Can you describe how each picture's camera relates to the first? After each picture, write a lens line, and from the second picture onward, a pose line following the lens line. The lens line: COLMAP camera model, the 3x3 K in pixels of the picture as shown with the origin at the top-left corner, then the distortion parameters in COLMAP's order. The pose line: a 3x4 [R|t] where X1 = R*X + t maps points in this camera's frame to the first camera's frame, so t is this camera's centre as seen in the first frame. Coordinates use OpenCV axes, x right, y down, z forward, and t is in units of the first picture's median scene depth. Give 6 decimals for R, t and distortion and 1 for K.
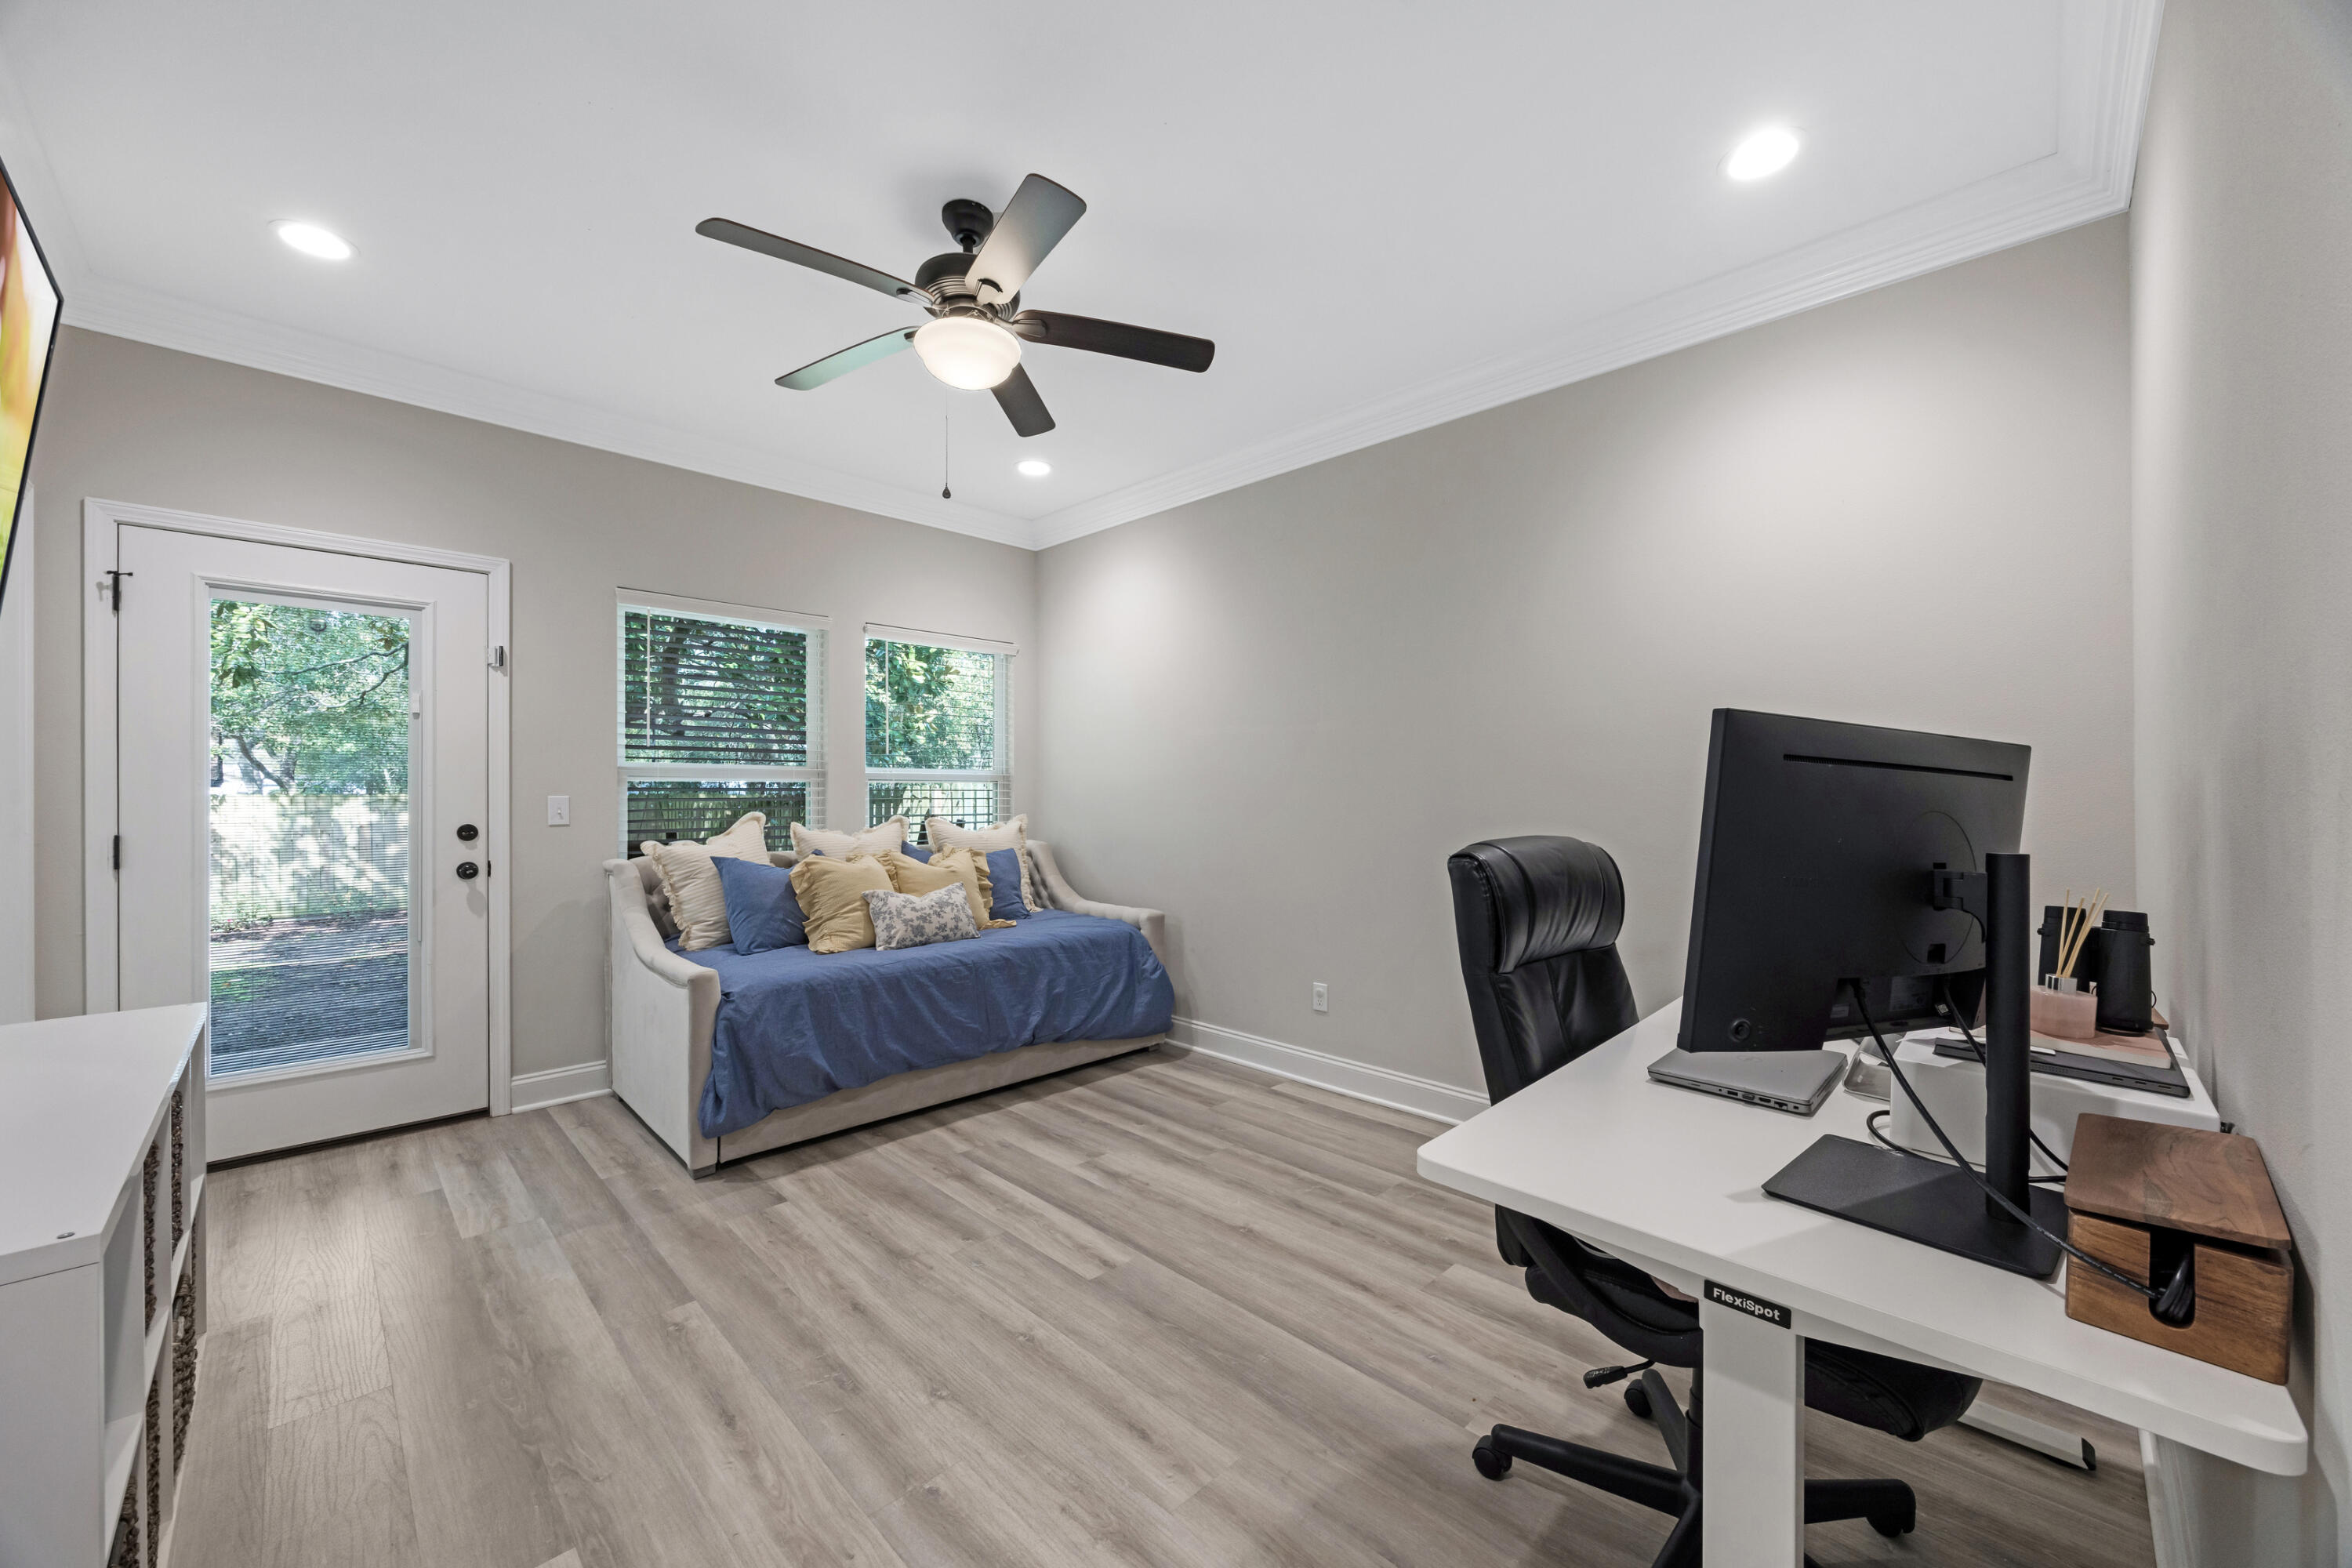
lens RADIAL K [[882.6, 0, 1181.9], [0, 882.6, 790.6], [0, 0, 1]] dist [-0.007847, 0.000136]
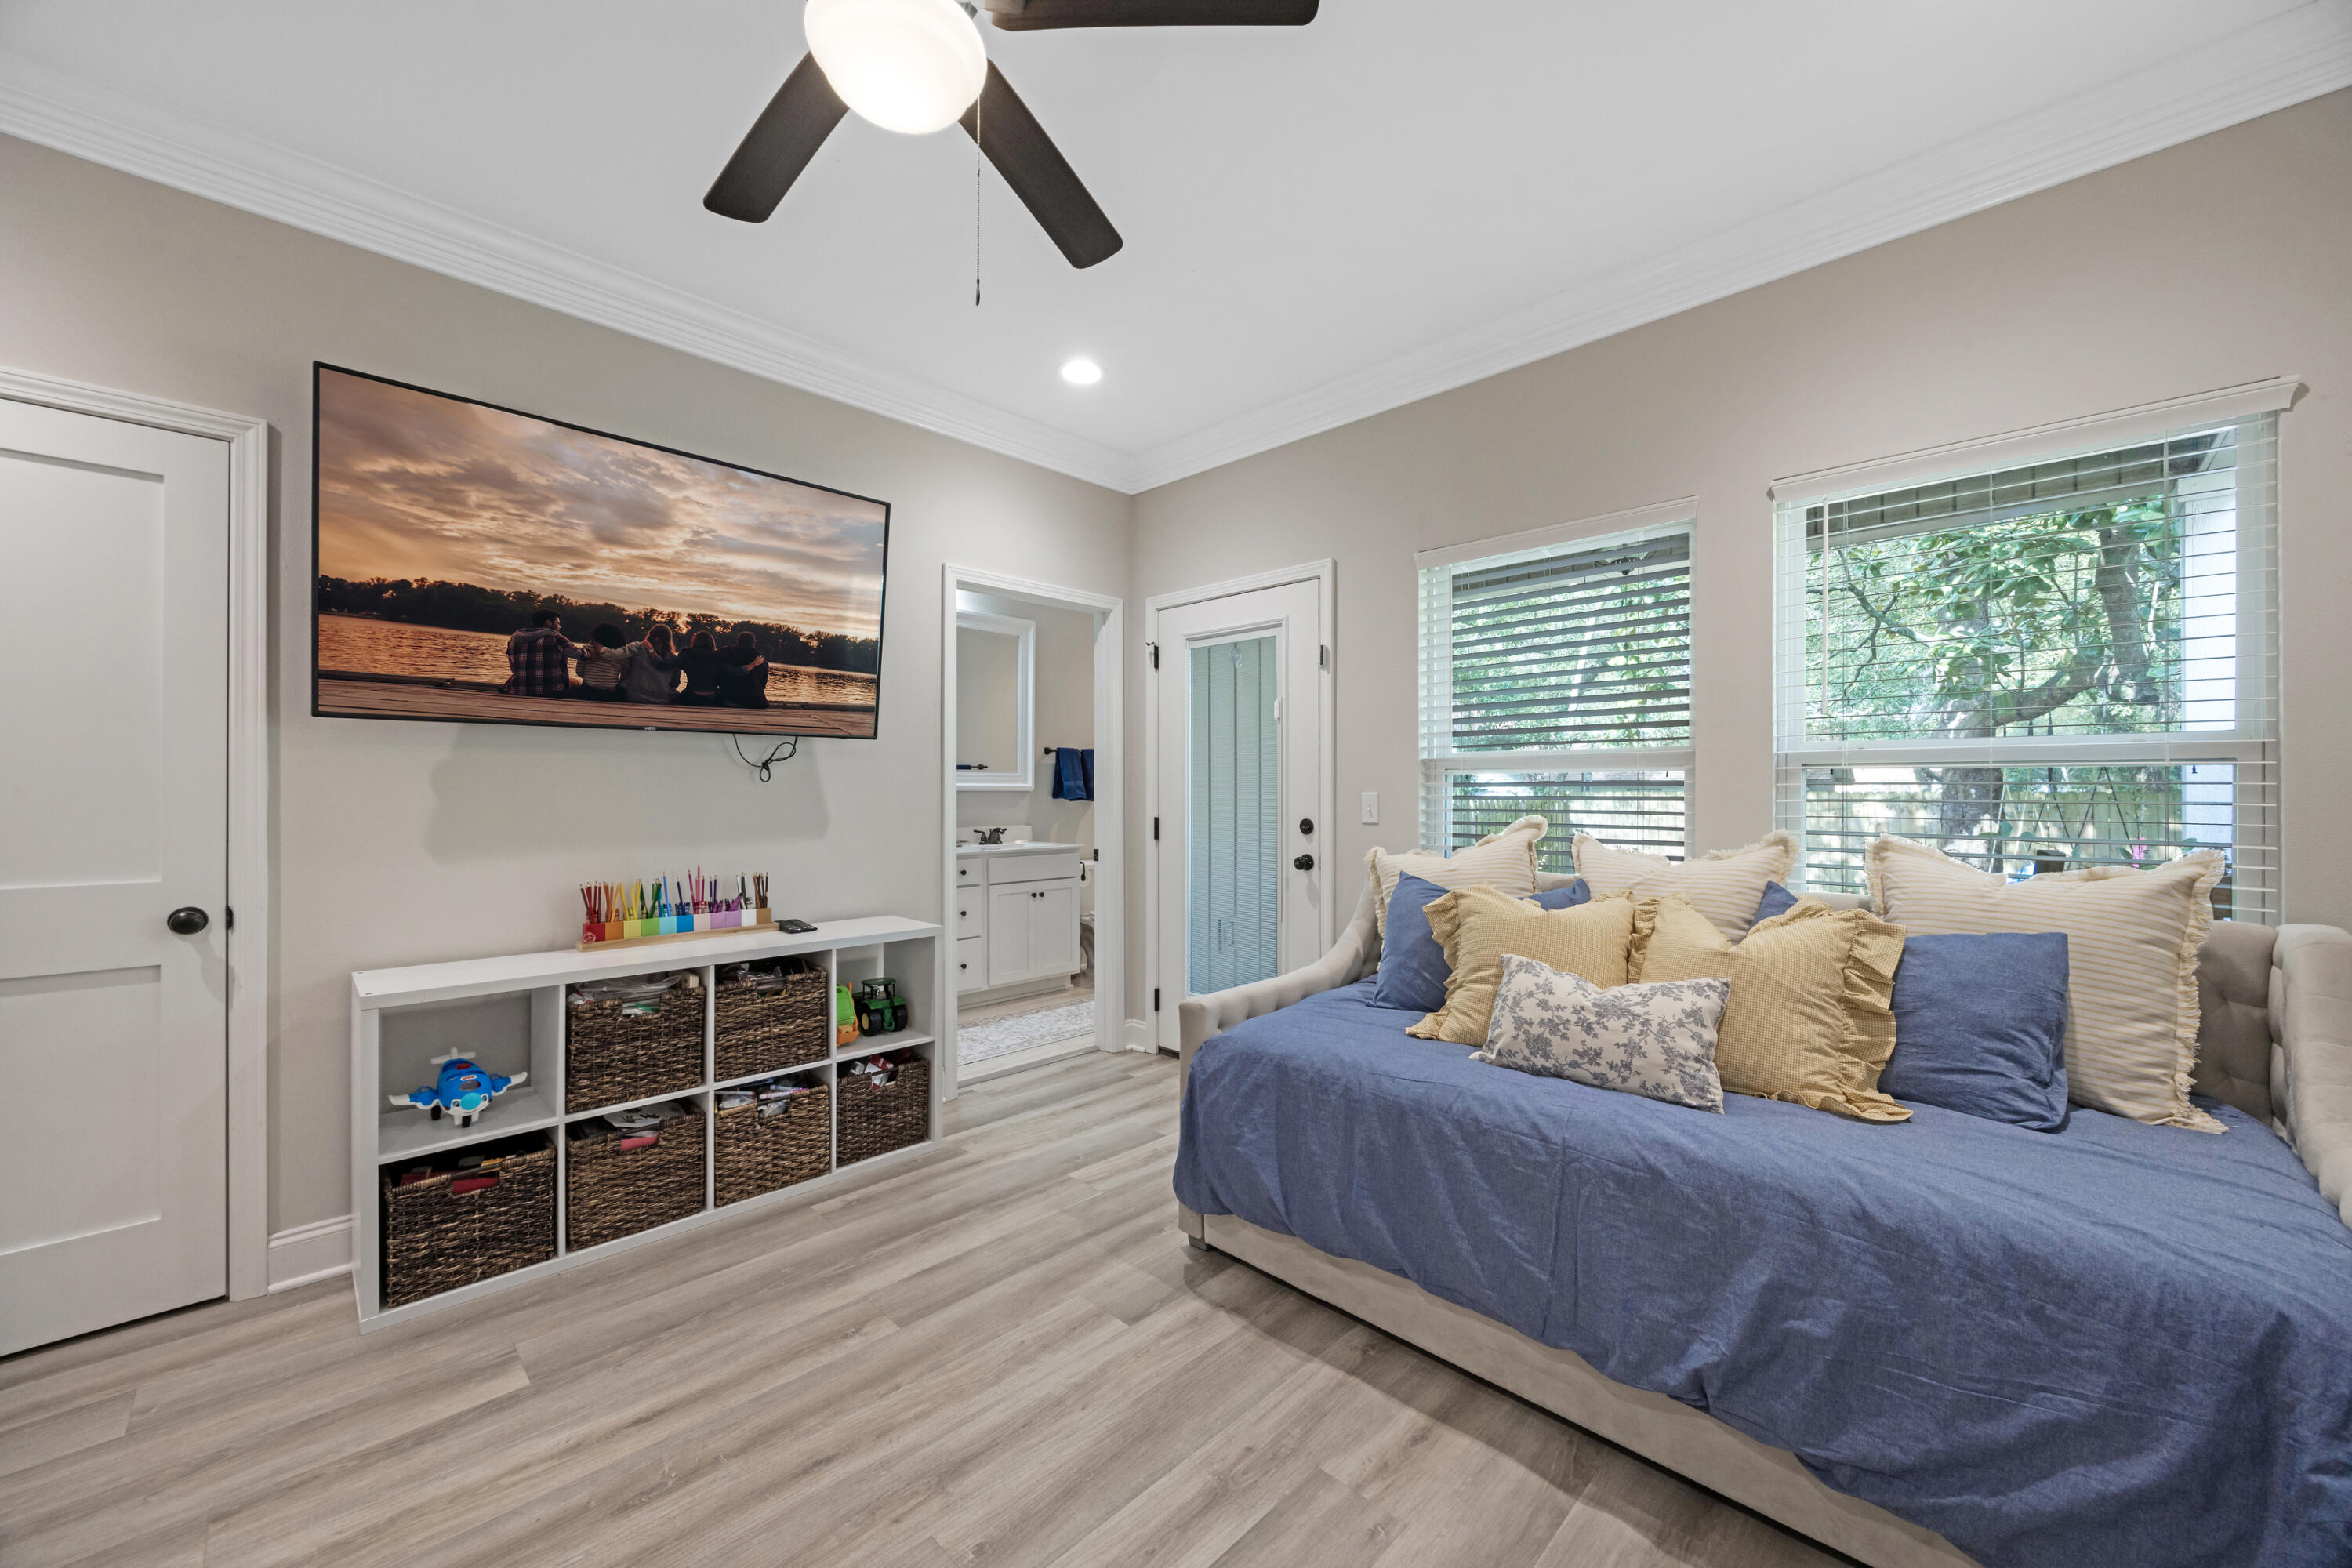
lens RADIAL K [[882.6, 0, 1181.9], [0, 882.6, 790.6], [0, 0, 1]] dist [-0.007847, 0.000136]
pose [[0.008142, 0.000844, -0.999966, 0.253170], [0.003624, 0.999993, 0.000874, 0.002948], [0.999960, -0.003631, 0.008139, 0.842658]]
